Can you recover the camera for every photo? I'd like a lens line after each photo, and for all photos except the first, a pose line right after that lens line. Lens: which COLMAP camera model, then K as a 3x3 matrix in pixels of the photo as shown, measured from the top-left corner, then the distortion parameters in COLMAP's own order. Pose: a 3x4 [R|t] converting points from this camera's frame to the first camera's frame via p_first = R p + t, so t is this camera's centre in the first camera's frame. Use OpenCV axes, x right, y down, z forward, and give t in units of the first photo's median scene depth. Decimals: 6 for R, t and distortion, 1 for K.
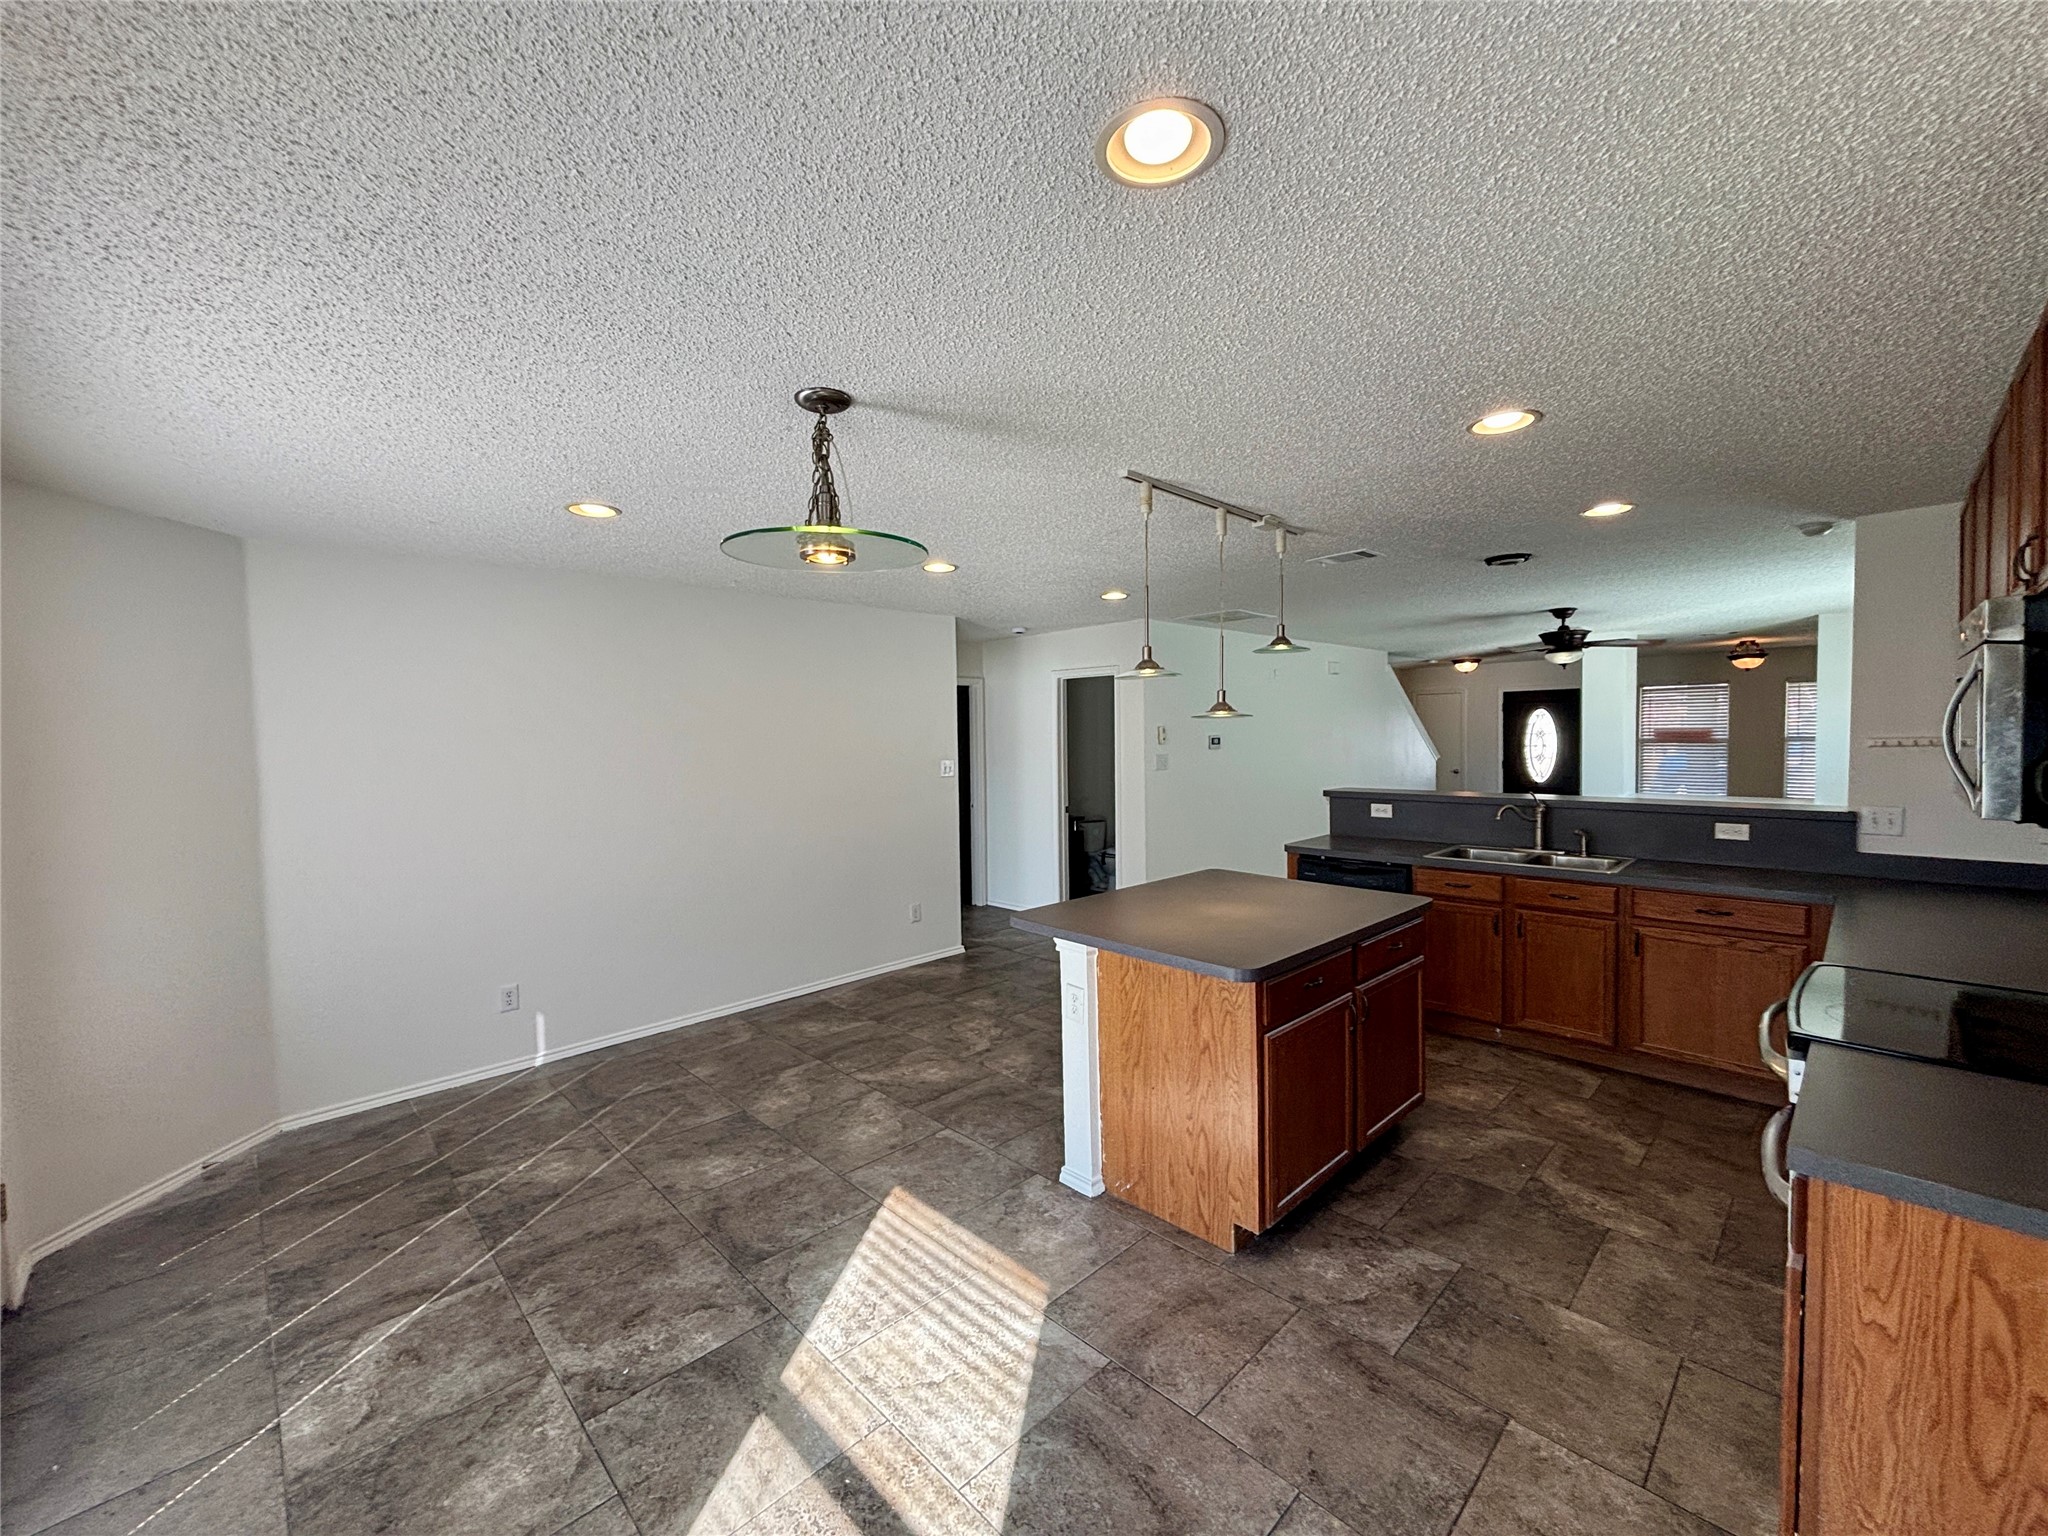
lens RADIAL K [[827.9, 0, 1024.6], [0, 827.9, 767.6], [0, 0, 1]] dist [-0.000460, -0.000128]
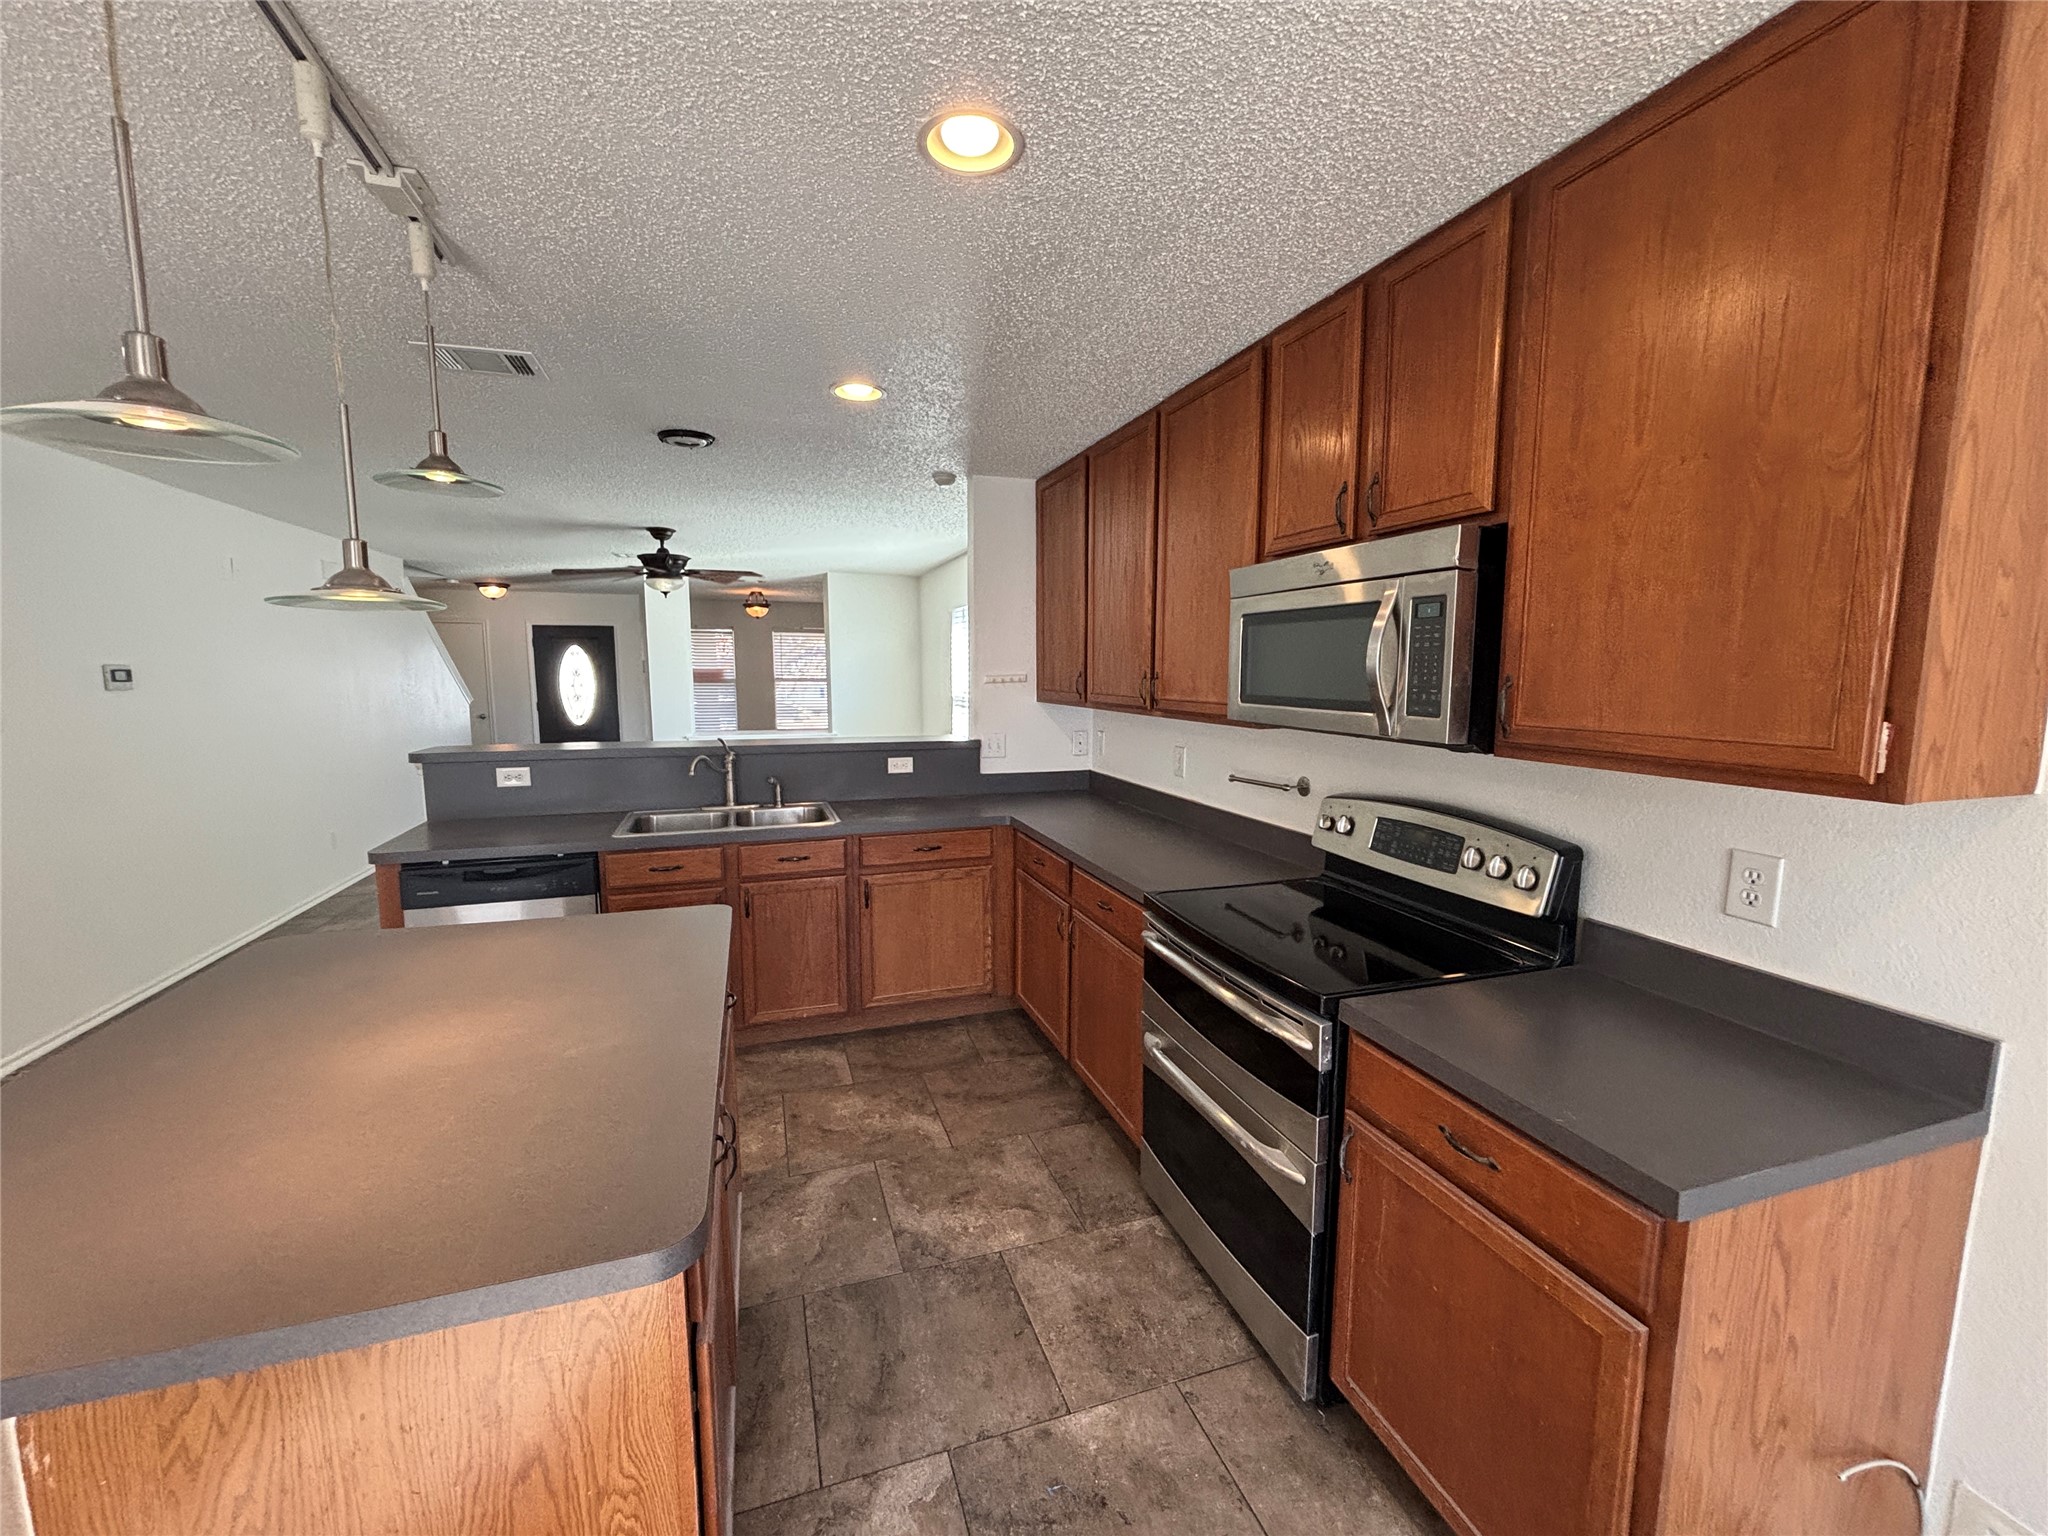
lens RADIAL K [[827.9, 0, 1021.9], [0, 827.9, 765.4], [0, 0, 1]] dist [-0.000460, -0.000128]
pose [[0.439808, -0.087767, 0.893793, 0.004069], [0.027485, 0.996063, 0.084285, -0.004910], [-0.897671, -0.012504, 0.440488, 0.417025]]
